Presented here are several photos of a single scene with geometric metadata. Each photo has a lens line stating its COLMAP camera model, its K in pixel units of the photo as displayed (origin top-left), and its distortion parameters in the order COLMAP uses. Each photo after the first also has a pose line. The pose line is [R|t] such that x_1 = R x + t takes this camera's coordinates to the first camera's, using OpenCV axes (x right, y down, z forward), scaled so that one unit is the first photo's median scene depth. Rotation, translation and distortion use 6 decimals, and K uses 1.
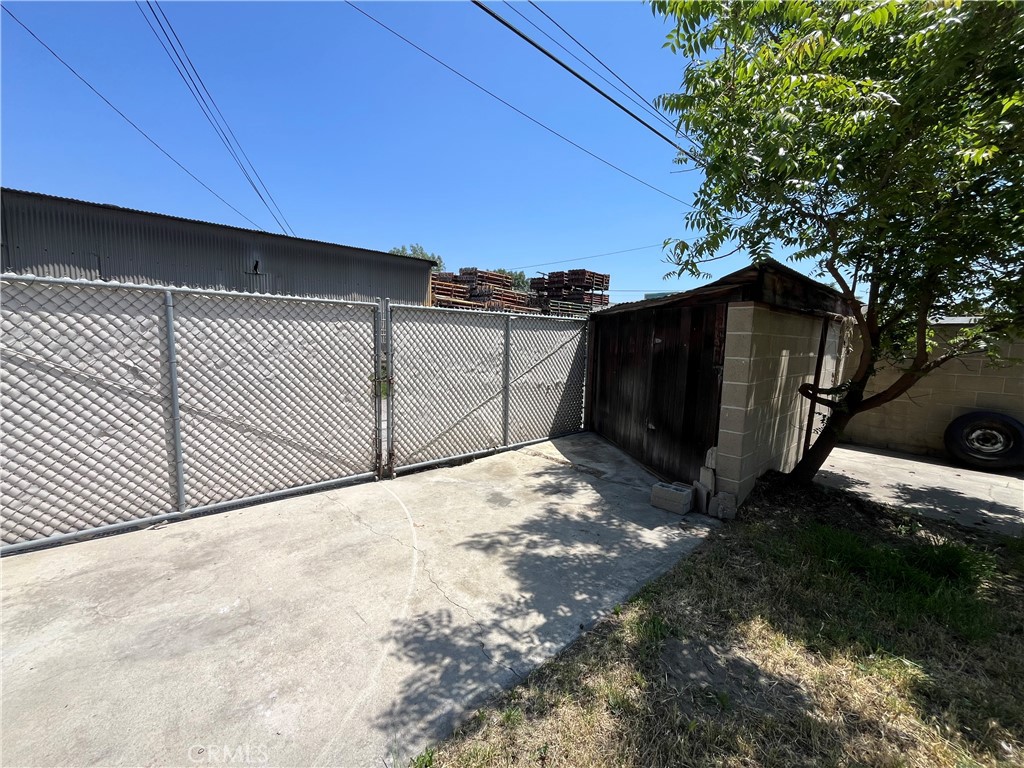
lens RADIAL K [[416.4, 0, 512.0], [0, 416.4, 384.0], [0, 0, 1]] dist [-0.001925, 0.000050]
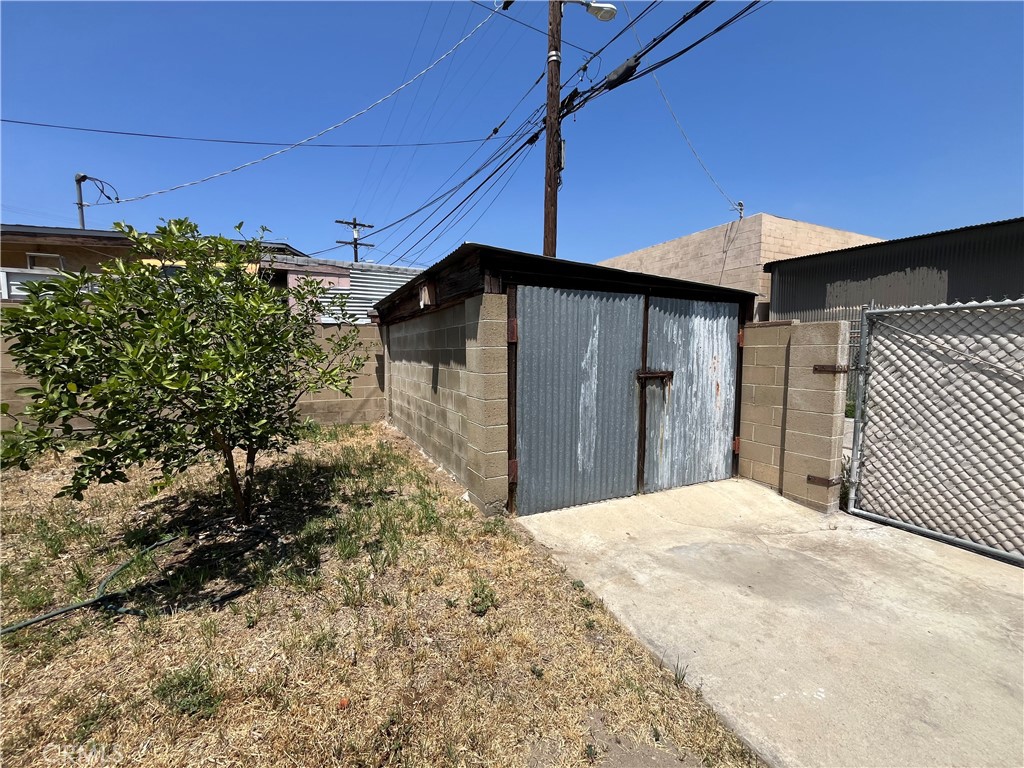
lens RADIAL K [[416.4, 0, 512.0], [0, 416.4, 384.0], [0, 0, 1]] dist [-0.001925, 0.000050]
pose [[-0.271209, 0.052019, -0.961114, 0.112913], [-0.110770, 0.990217, 0.084852, 0.003073], [0.956125, 0.129476, -0.262793, 0.030850]]
